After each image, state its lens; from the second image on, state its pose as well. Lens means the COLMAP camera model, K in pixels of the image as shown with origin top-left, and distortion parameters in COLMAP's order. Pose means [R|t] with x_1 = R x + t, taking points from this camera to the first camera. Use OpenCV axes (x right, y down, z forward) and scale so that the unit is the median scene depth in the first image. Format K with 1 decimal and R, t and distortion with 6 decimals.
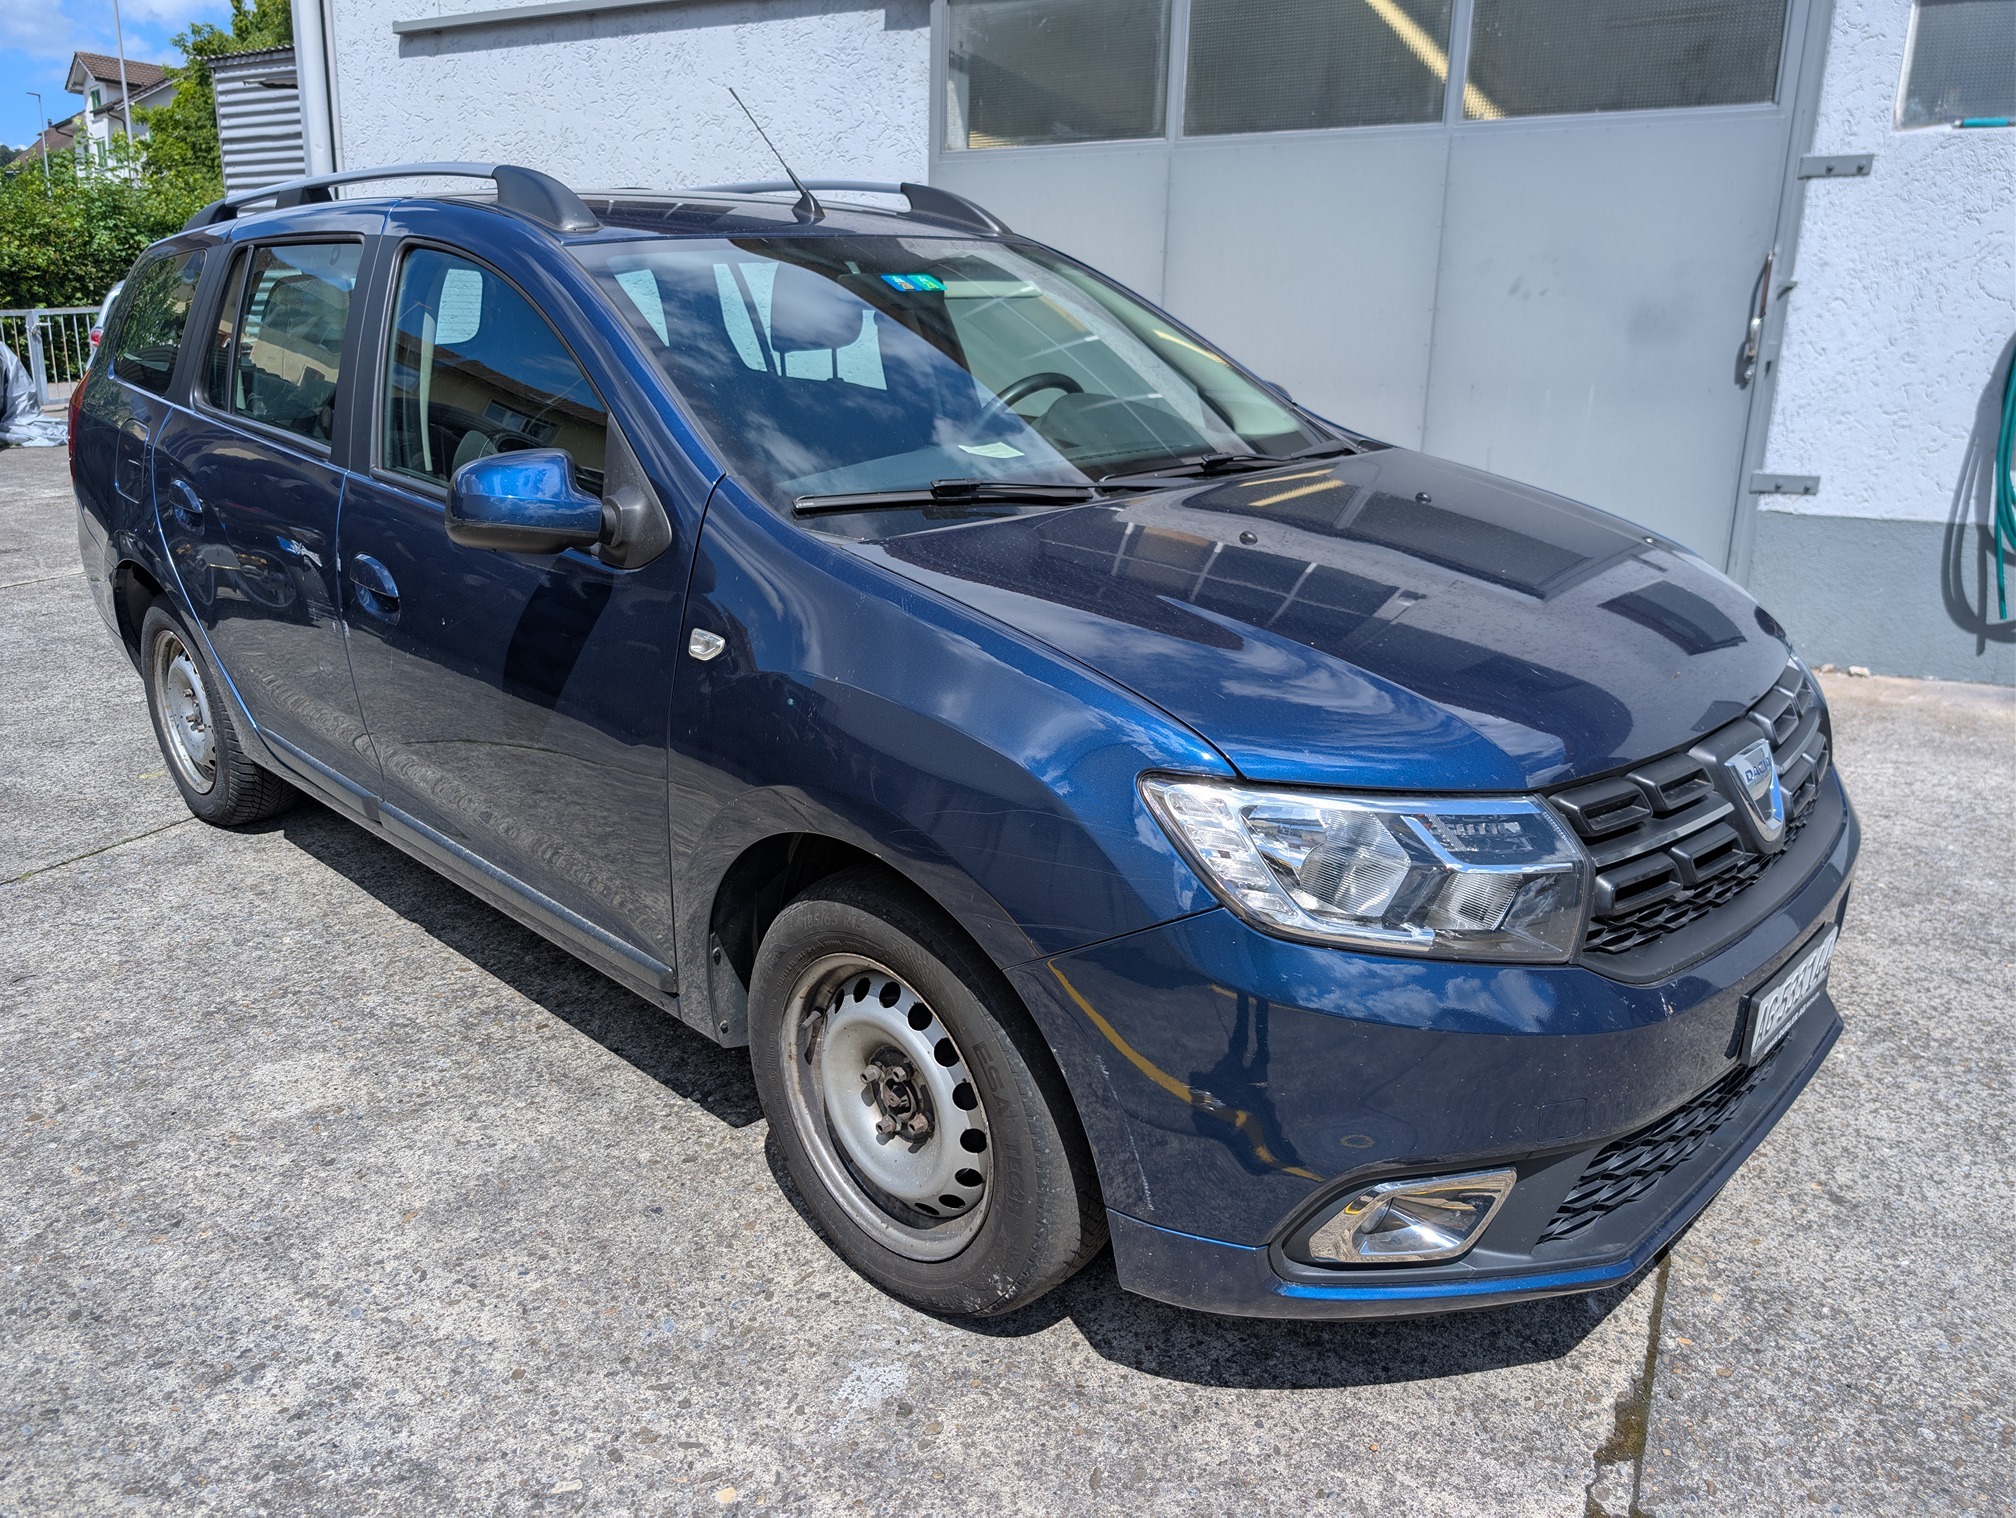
lens RADIAL K [[1454.5, 0, 995.6], [0, 1454.5, 760.0], [0, 0, 1]] dist [0.010672, -0.006983]
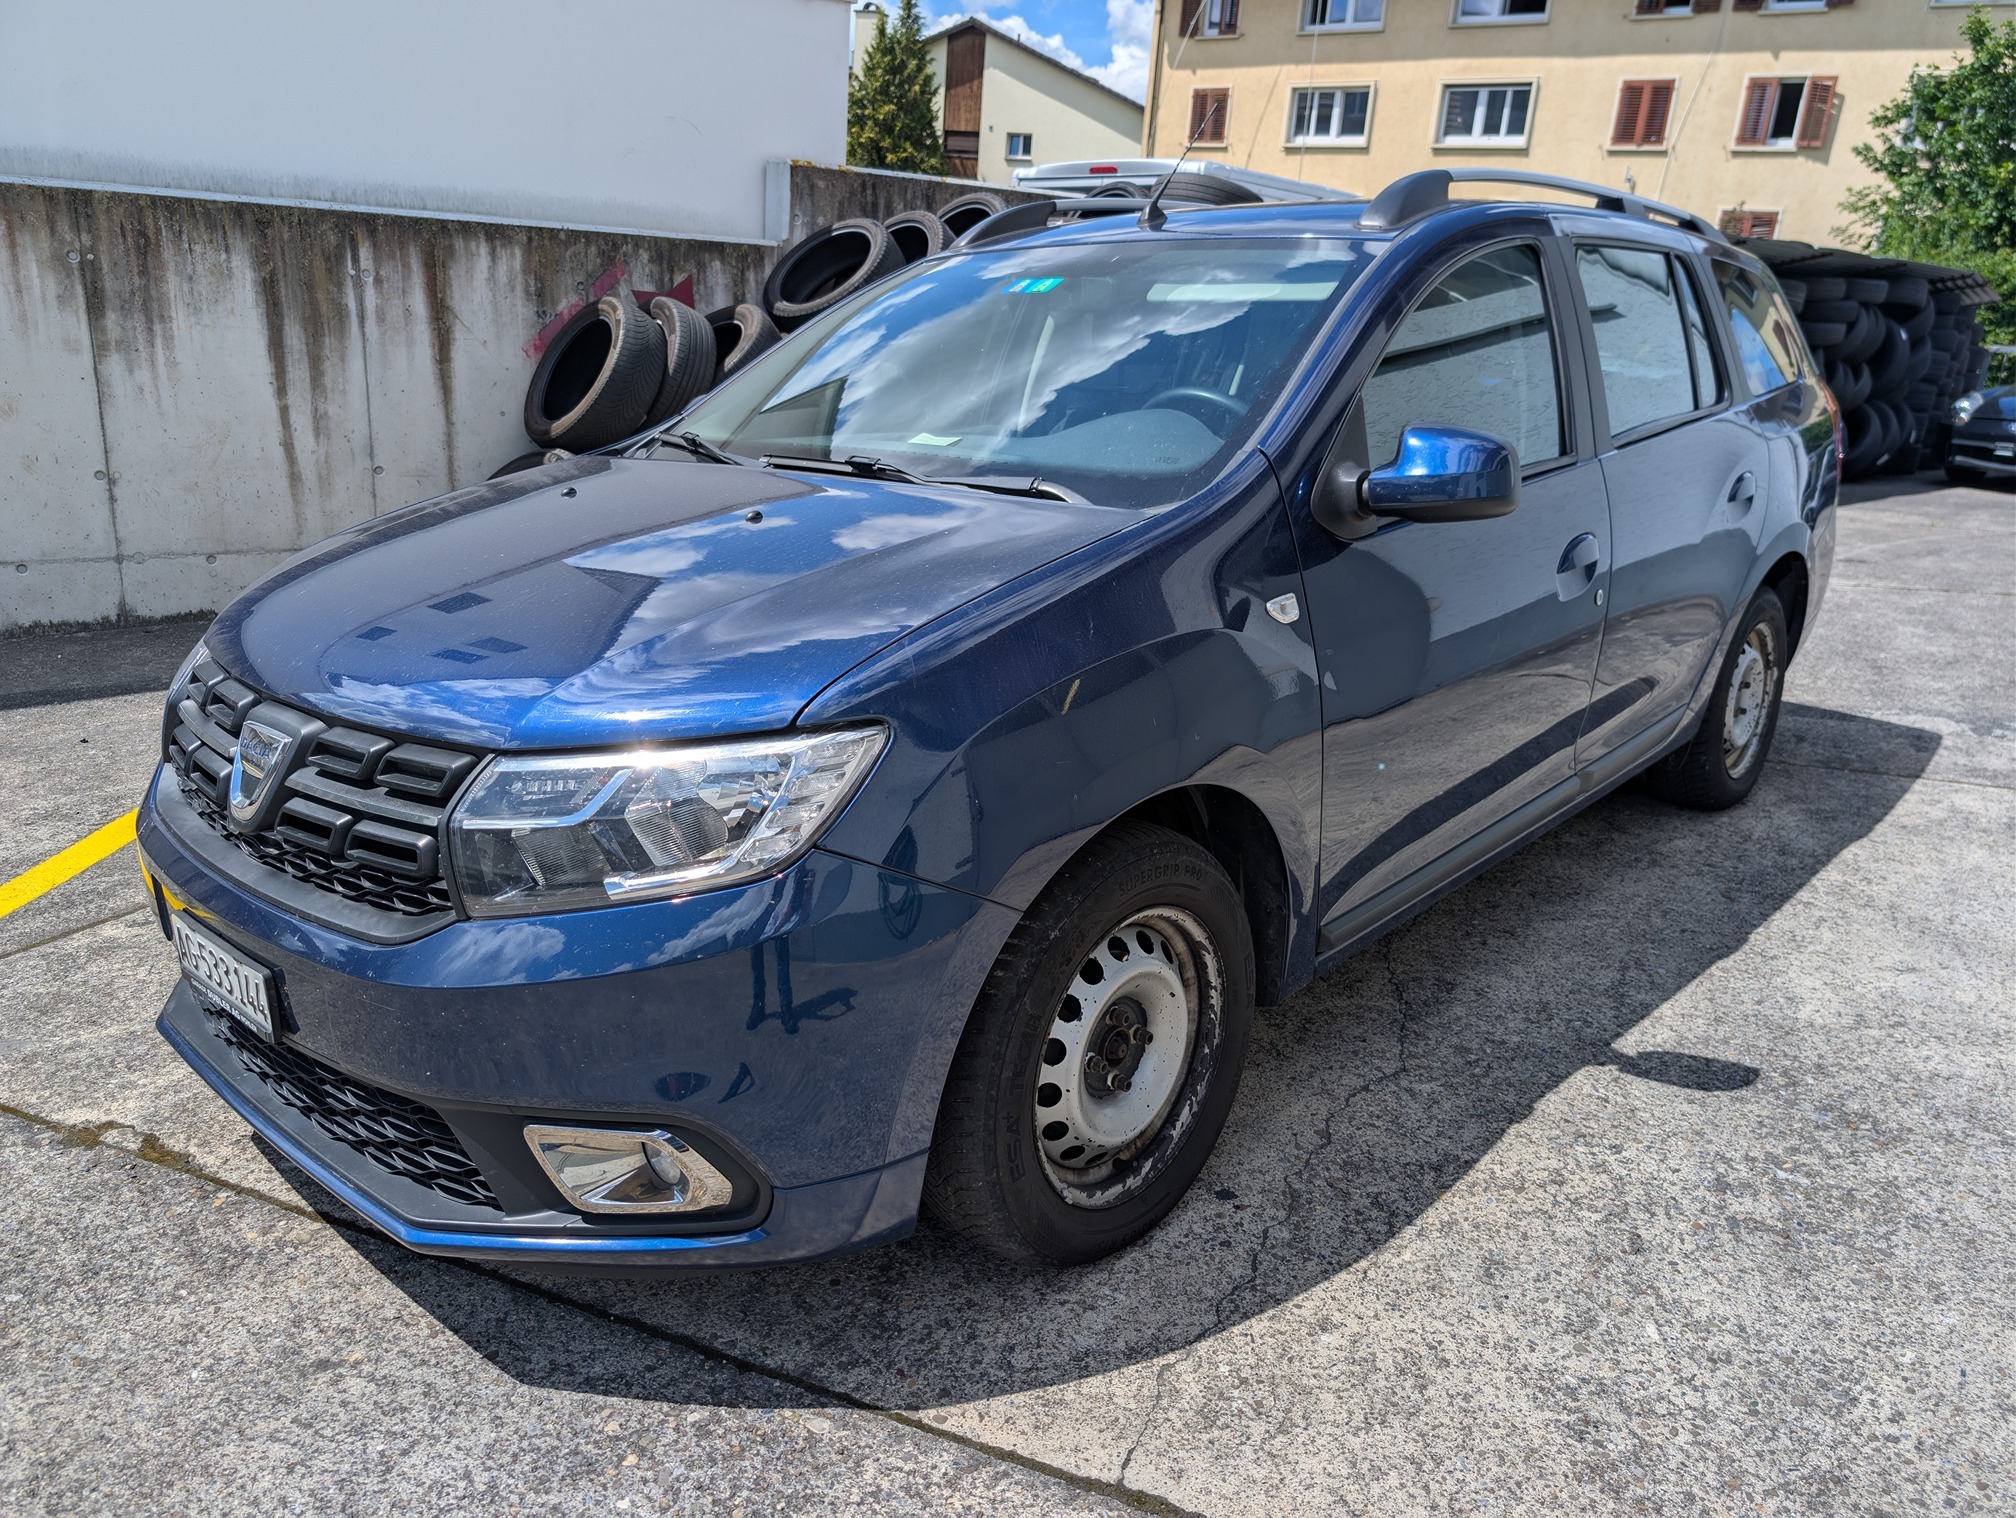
lens RADIAL K [[1454.5, 0, 1004.3], [0, 1454.5, 765.9], [0, 0, 1]] dist [0.010672, -0.006983]
pose [[0.029953, 0.292328, -0.955849, 1.503752], [-0.320064, 0.908732, 0.267889, -0.410783], [0.946922, 0.297909, 0.120783, 1.372196]]
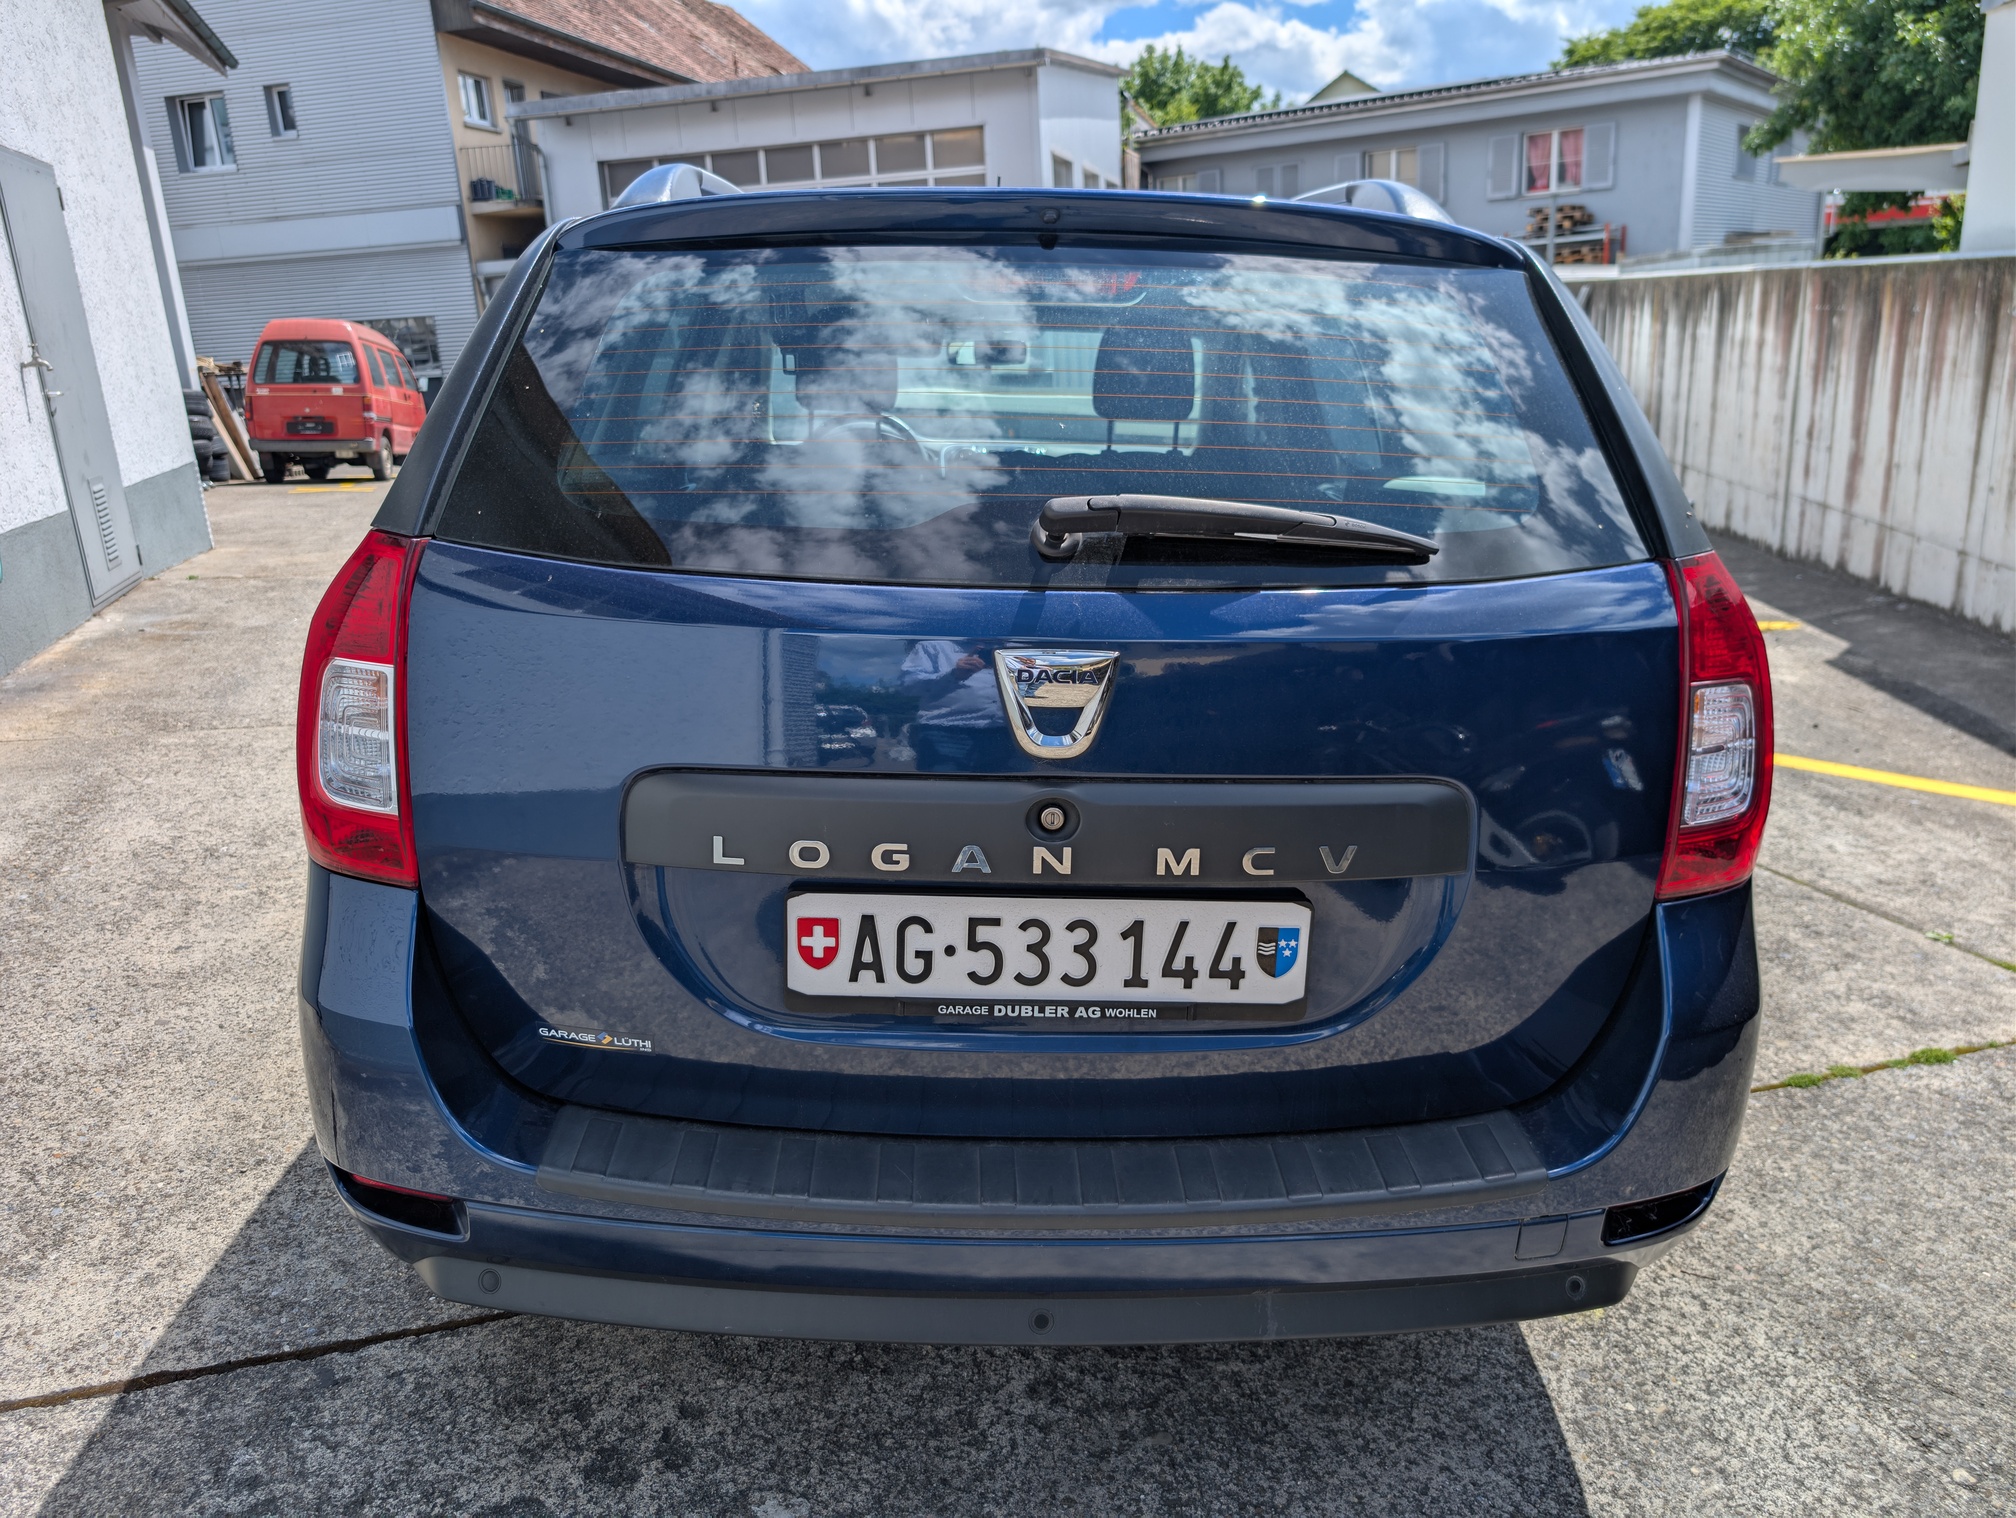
lens RADIAL K [[1454.5, 0, 999.0], [0, 1454.5, 748.8], [0, 0, 1]] dist [0.010672, -0.006983]
pose [[-0.717383, -0.187900, 0.670862, -1.656170], [0.210761, 0.859288, 0.466052, -0.964351], [-0.664035, 0.475729, -0.576836, 2.974195]]
